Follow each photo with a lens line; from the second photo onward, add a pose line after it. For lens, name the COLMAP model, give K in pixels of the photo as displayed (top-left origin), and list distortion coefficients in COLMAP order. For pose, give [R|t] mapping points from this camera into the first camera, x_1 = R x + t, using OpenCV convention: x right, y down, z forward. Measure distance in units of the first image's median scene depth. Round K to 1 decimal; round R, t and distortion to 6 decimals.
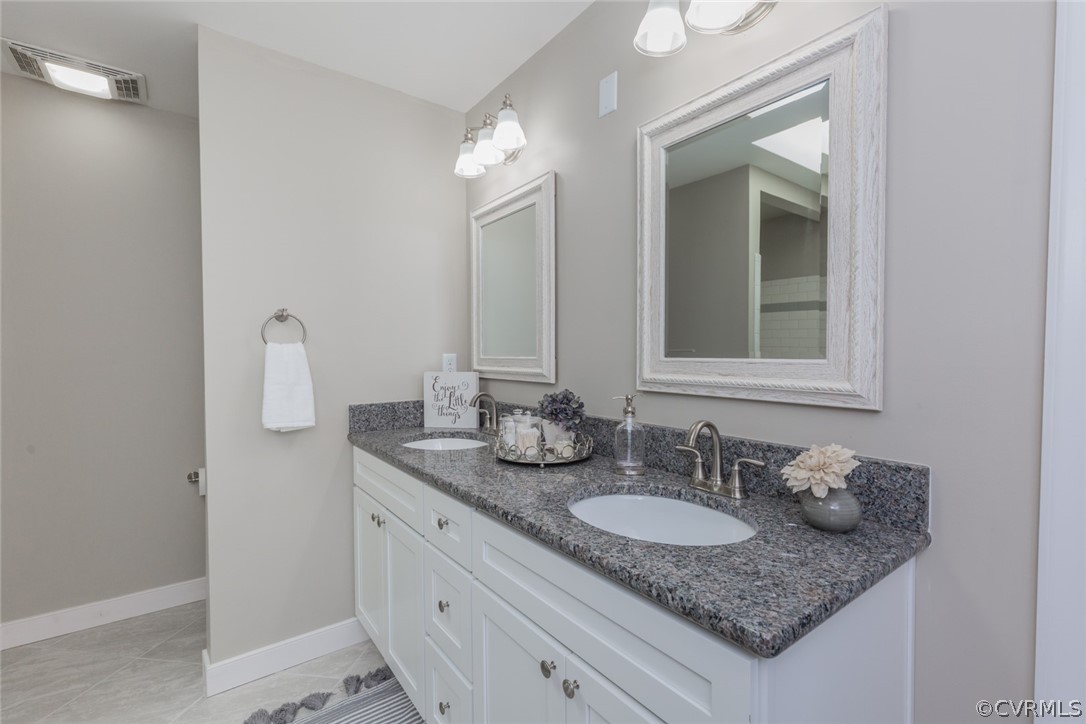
lens RADIAL K [[485.4, 0, 515.7], [0, 485.4, 362.4], [0, 0, 1]] dist [0.010016, -0.003106]
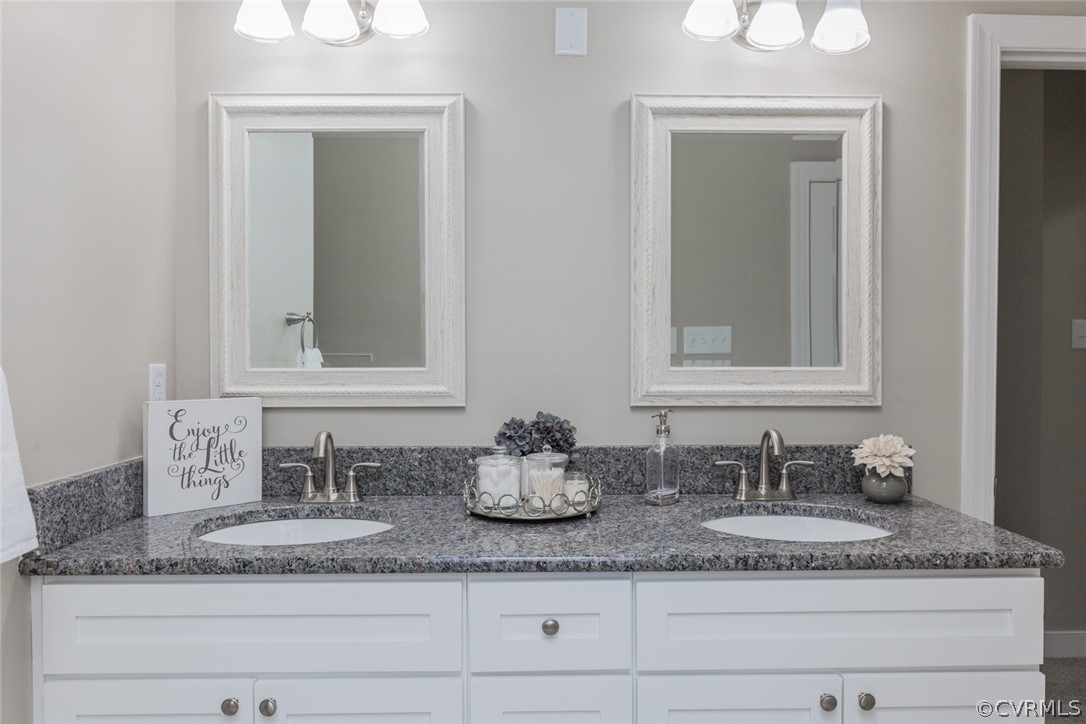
lens RADIAL K [[747.6, 0, 540.3], [0, 747.6, 362.0], [0, 0, 1]] dist [0.003443, -0.002569]
pose [[0.558007, -0.004302, 0.829825, -0.979569], [0.016496, 0.999846, -0.005909, -0.015126], [-0.829672, 0.016985, 0.557992, 0.446383]]
